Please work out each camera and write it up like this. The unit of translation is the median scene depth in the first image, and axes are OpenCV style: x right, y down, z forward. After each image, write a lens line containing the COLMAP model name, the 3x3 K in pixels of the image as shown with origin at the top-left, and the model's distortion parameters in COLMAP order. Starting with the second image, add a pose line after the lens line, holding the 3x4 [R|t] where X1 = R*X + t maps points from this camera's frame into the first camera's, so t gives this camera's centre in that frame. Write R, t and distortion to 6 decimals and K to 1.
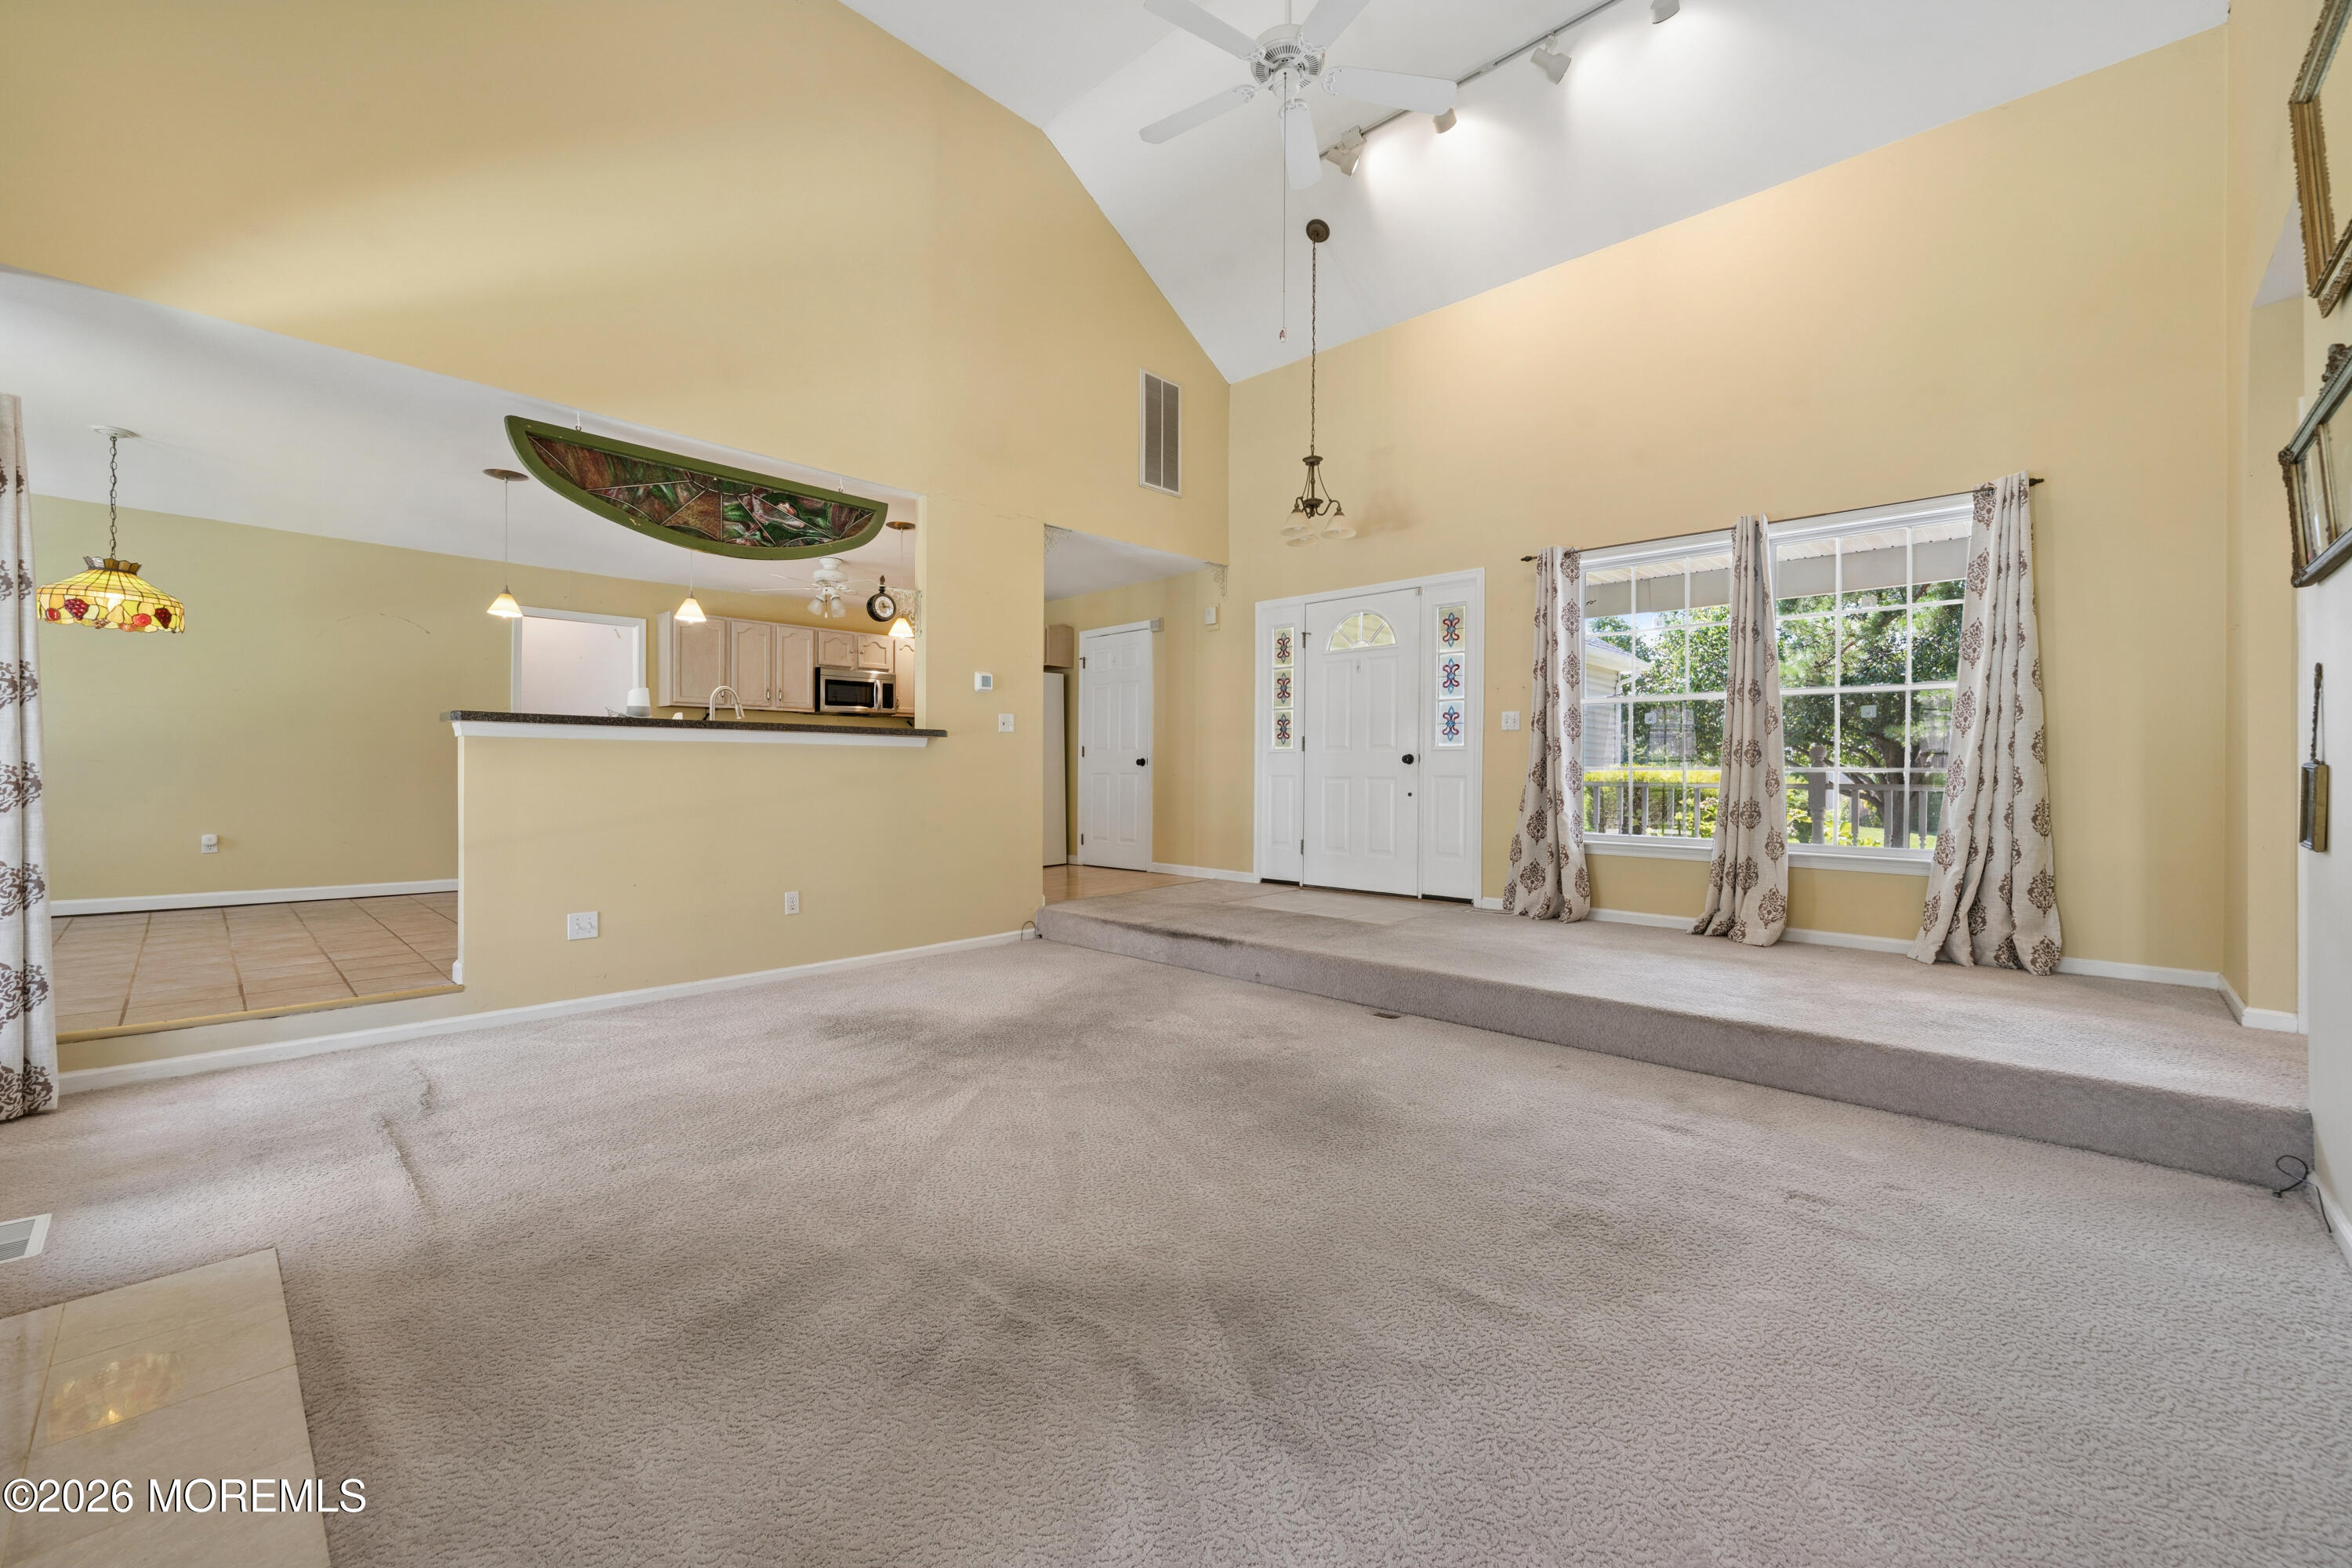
lens RADIAL K [[935.3, 0, 1167.0], [0, 935.3, 775.1], [0, 0, 1]] dist [-0.004523, 0.000331]
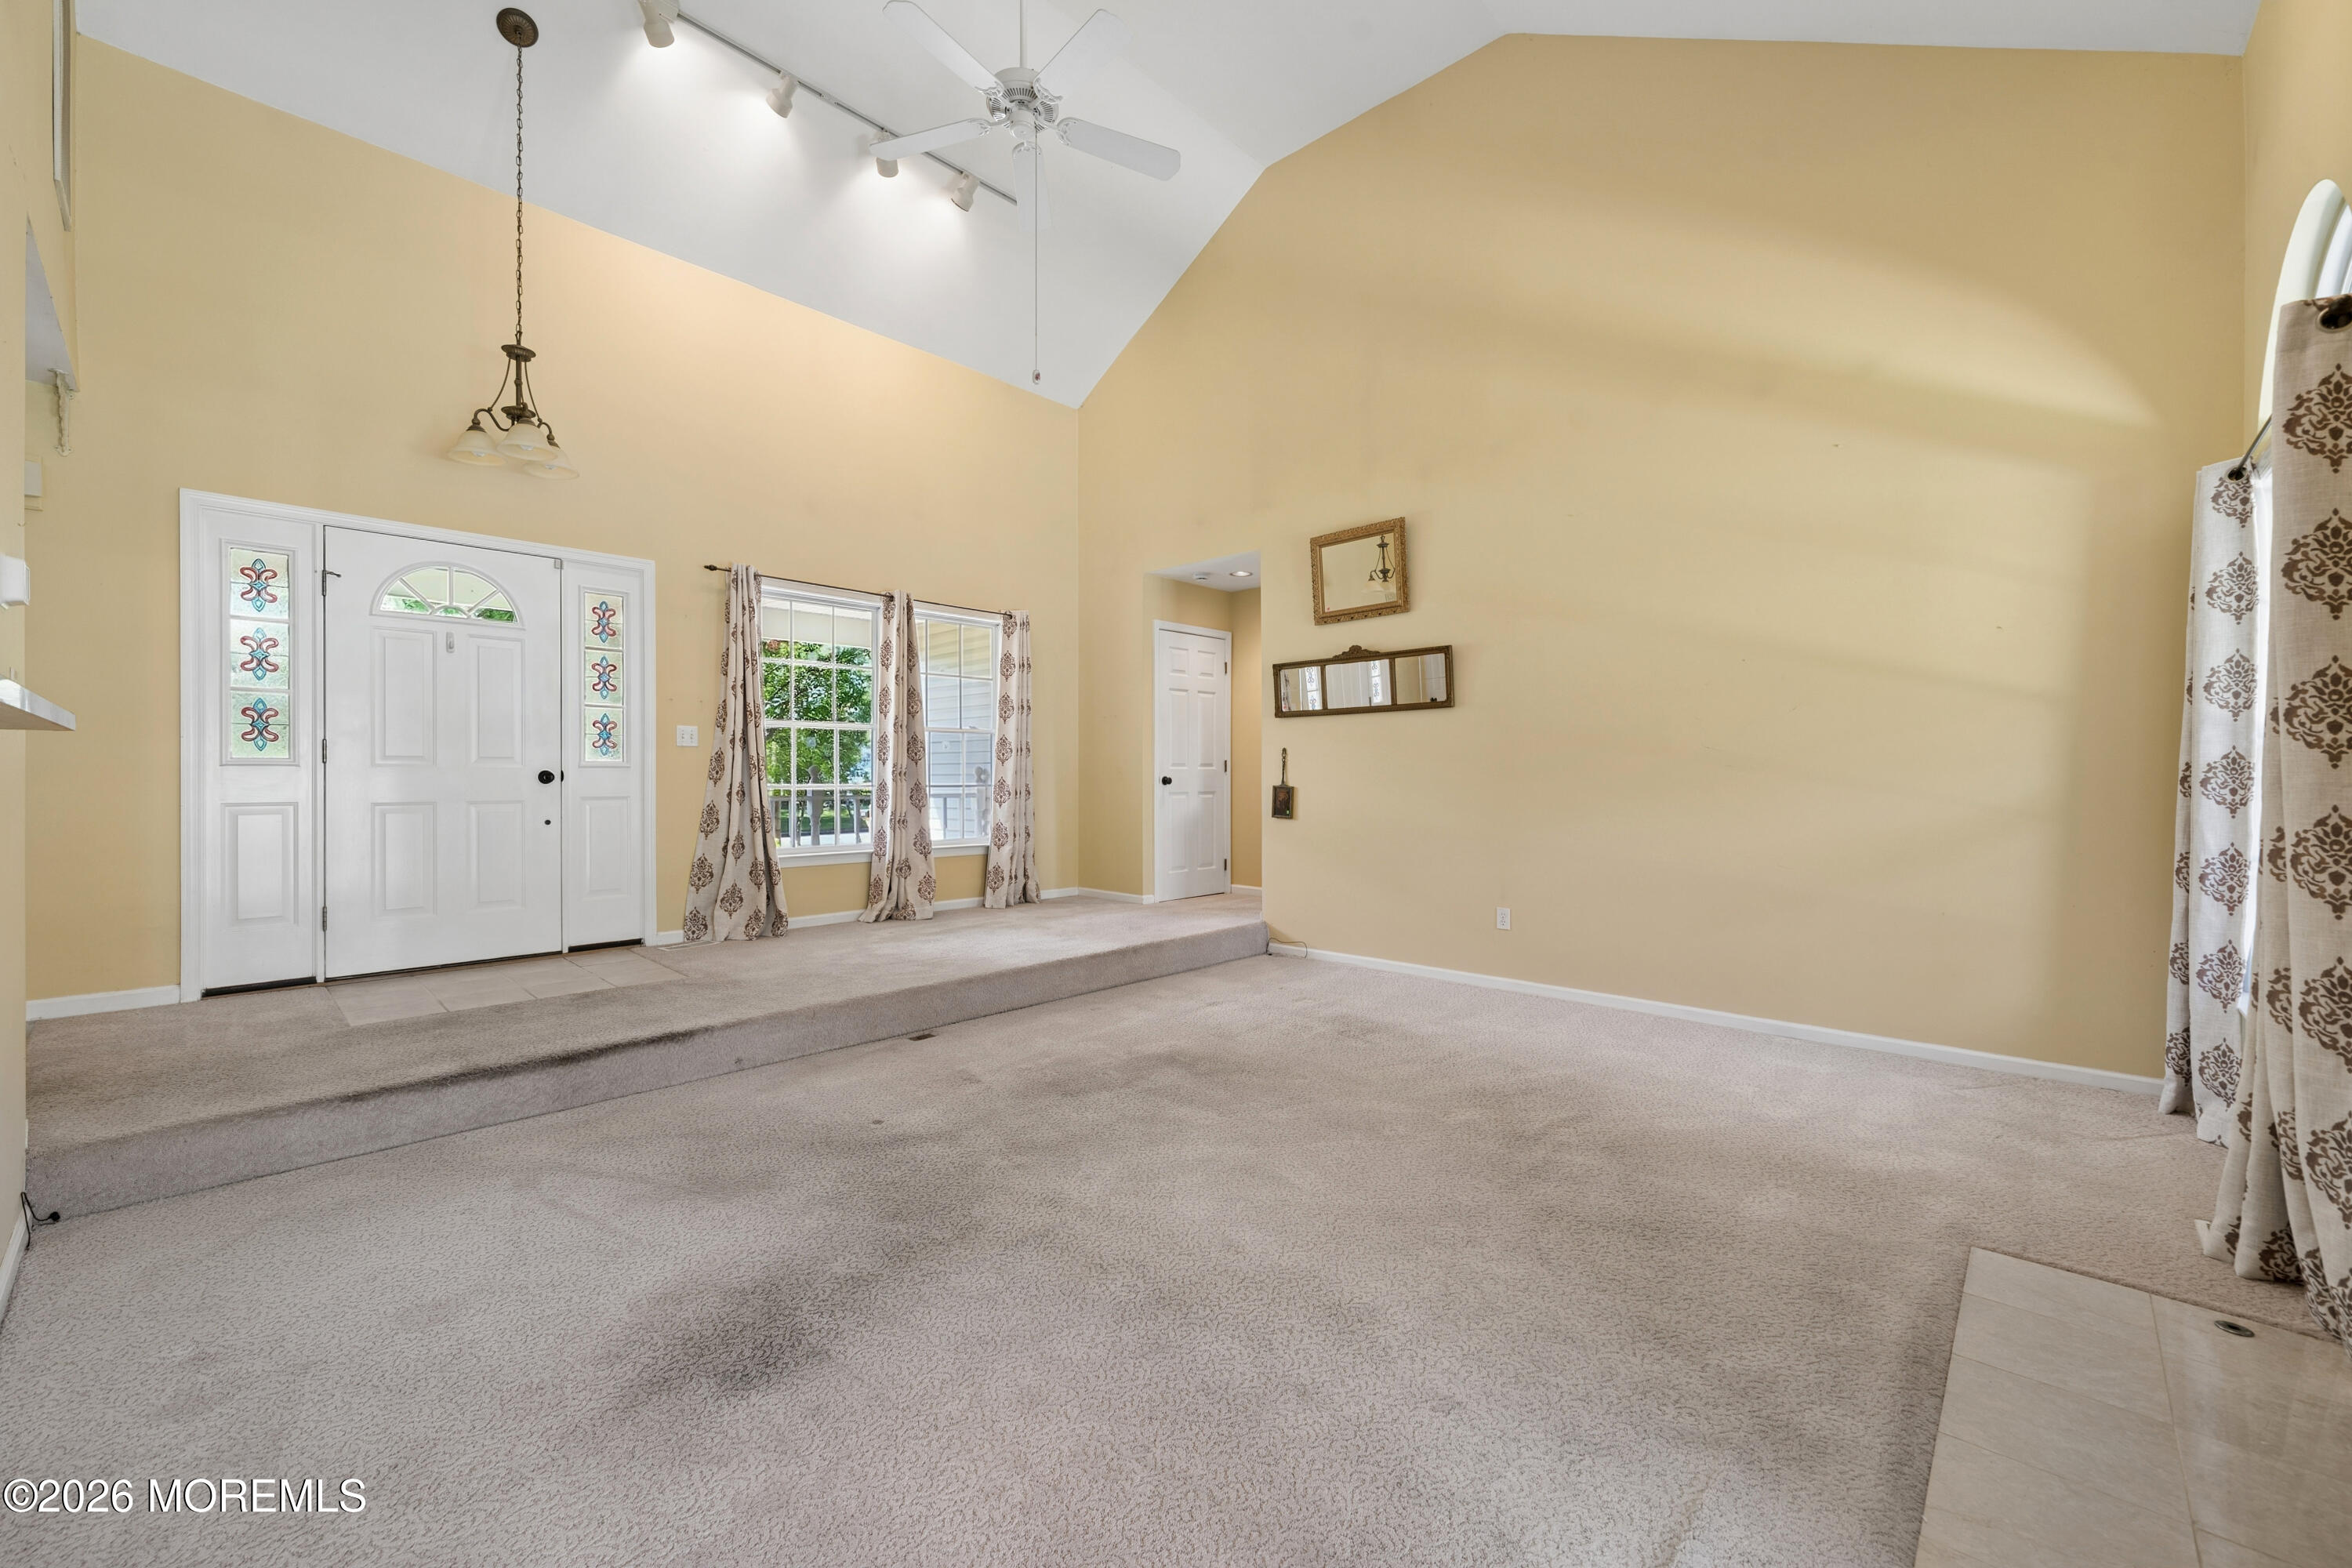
lens RADIAL K [[935.3, 0, 1165.7], [0, 935.3, 779.6], [0, 0, 1]] dist [-0.004523, 0.000331]
pose [[-0.007840, -0.007507, 0.999941, -0.562739], [0.003348, 0.999966, 0.007534, -0.020796], [-0.999964, 0.003407, -0.007815, 0.535578]]
